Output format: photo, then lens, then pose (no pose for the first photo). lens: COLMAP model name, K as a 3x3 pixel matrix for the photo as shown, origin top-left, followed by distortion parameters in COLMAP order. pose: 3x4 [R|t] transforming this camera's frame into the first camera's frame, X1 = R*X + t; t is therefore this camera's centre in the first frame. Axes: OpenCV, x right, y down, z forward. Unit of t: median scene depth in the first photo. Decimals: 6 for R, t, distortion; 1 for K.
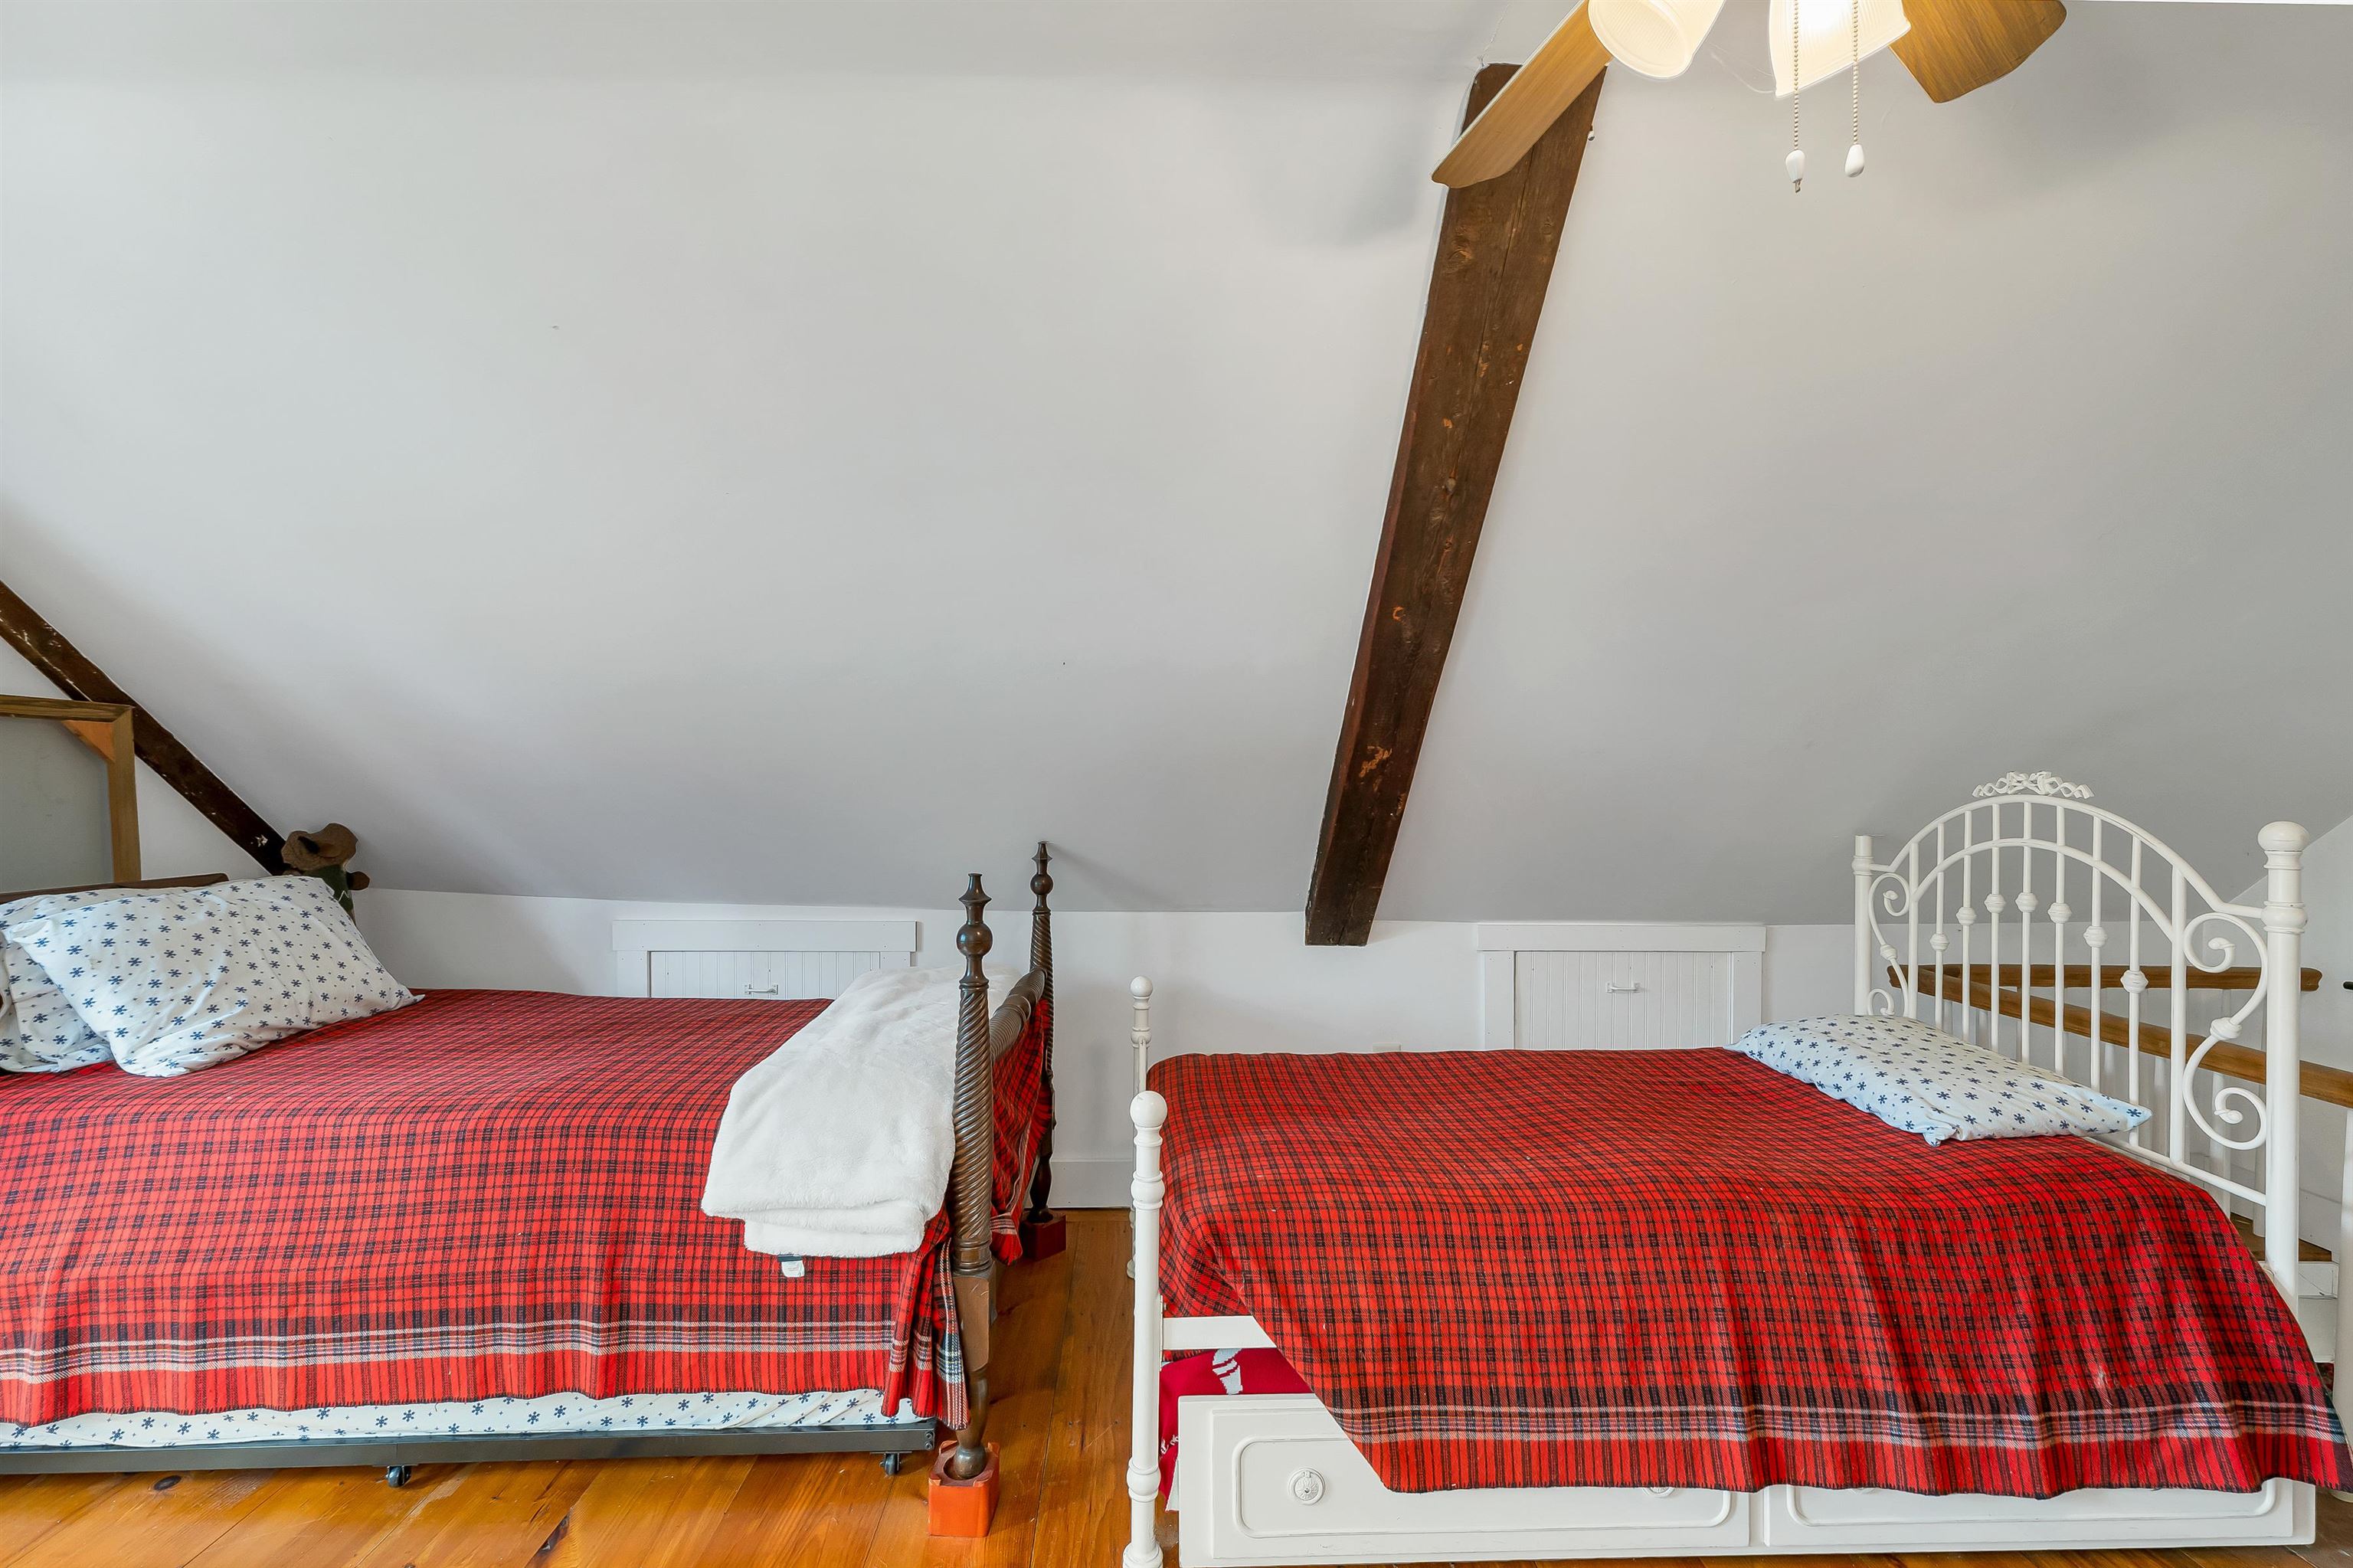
lens RADIAL K [[999.0, 0, 1175.9], [0, 999.0, 794.7], [0, 0, 1]] dist [-0.000012, 0.000014]
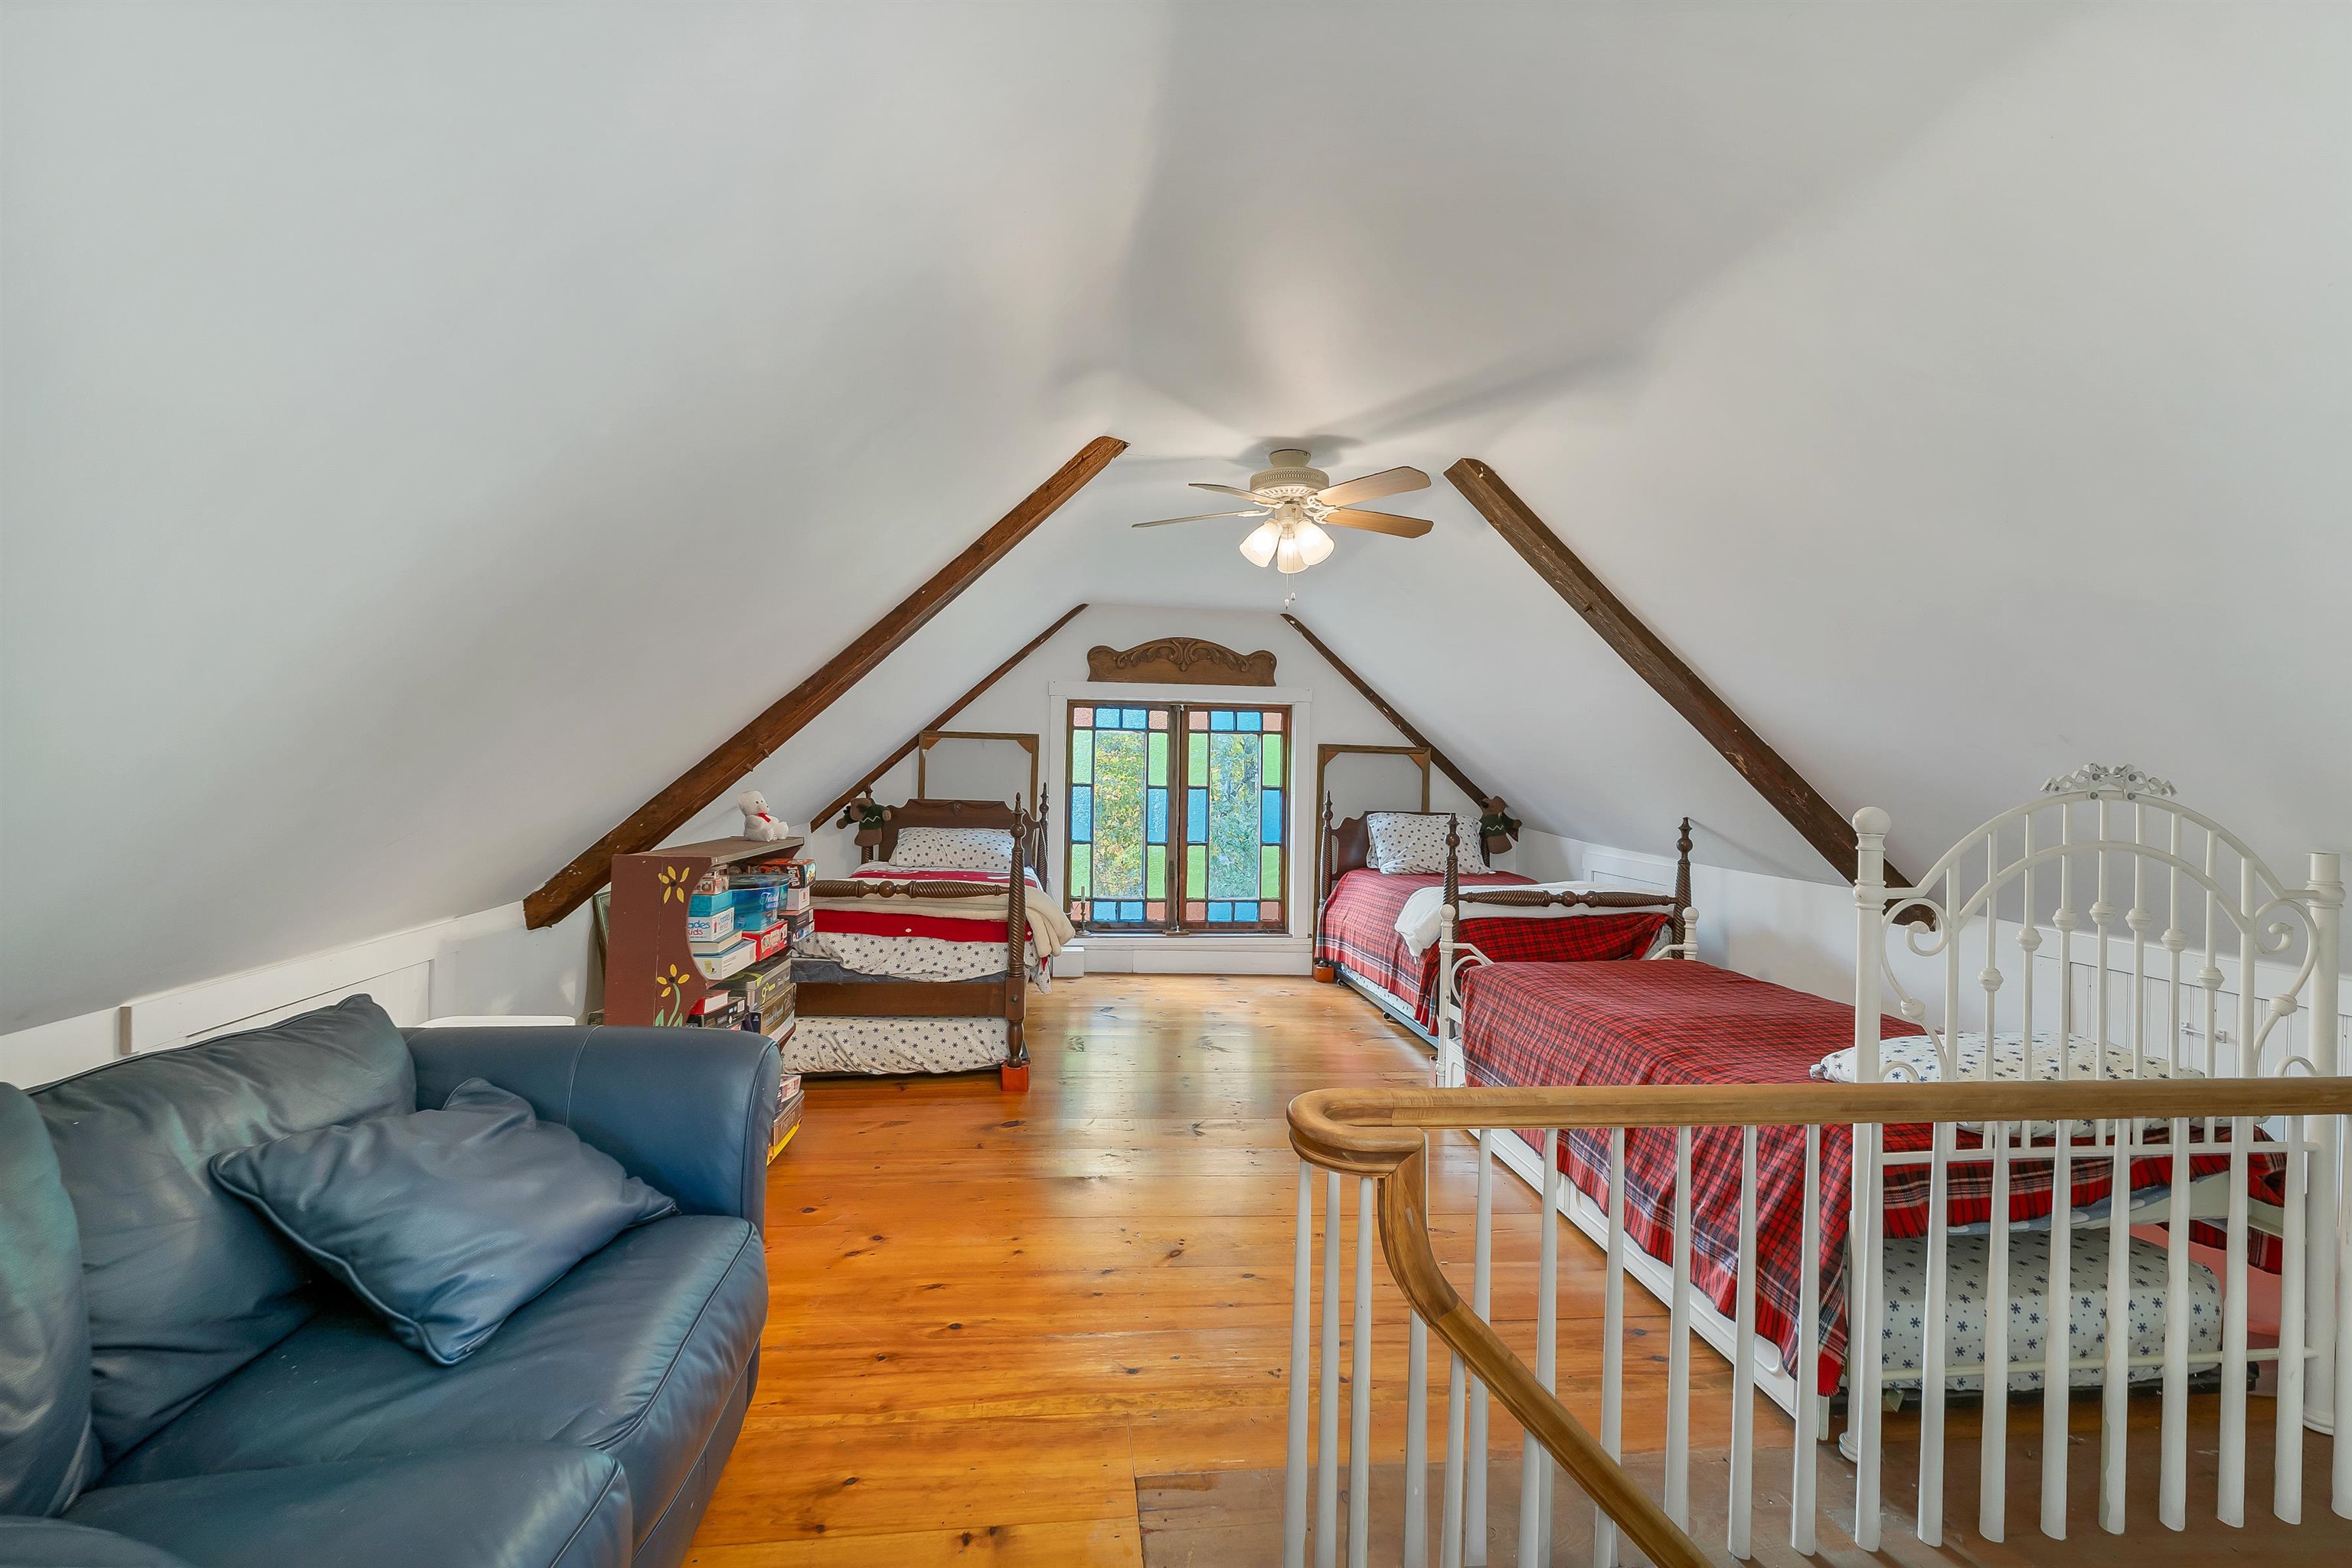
lens RADIAL K [[998.6, 0, 1175.4], [0, 998.6, 794.7], [0, 0, 1]] dist [-0.000012, 0.000014]
pose [[0.083260, 0.018493, -0.996356, 1.338519], [-0.016571, 0.999715, 0.017170, -0.001622], [0.996390, 0.015081, 0.083543, 0.088339]]
